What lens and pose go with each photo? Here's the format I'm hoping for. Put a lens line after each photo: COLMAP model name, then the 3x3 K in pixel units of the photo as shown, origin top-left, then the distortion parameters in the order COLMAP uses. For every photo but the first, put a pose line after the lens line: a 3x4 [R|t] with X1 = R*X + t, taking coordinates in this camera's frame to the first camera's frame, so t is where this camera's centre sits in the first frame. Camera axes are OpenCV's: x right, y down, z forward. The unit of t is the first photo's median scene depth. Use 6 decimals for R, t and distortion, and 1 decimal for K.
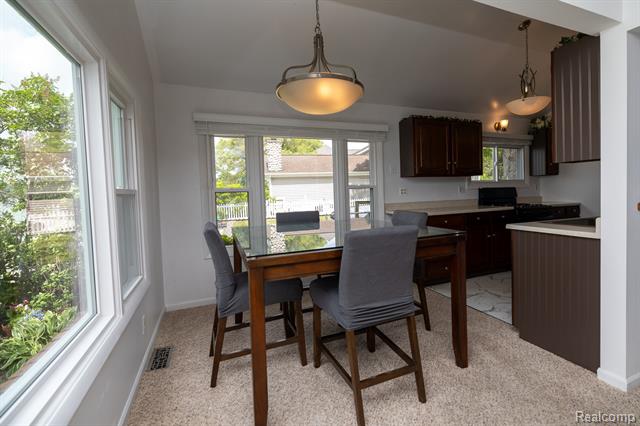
lens RADIAL K [[292.0, 0, 320.1], [0, 292.0, 209.8], [0, 0, 1]] dist [-0.005947, -0.000336]
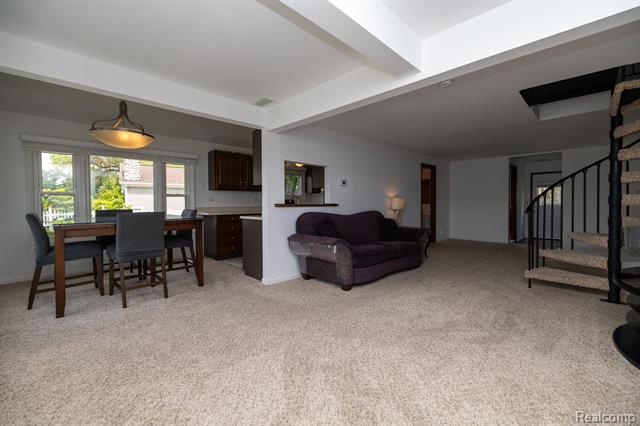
lens RADIAL K [[275.6, 0, 319.6], [0, 275.6, 212.0], [0, 0, 1]] dist [0.000946, -0.000748]
pose [[0.914368, 0.014484, 0.404624, 0.274608], [0.001190, 0.999259, -0.038459, 0.066608], [-0.404881, 0.035647, 0.913674, -0.614514]]
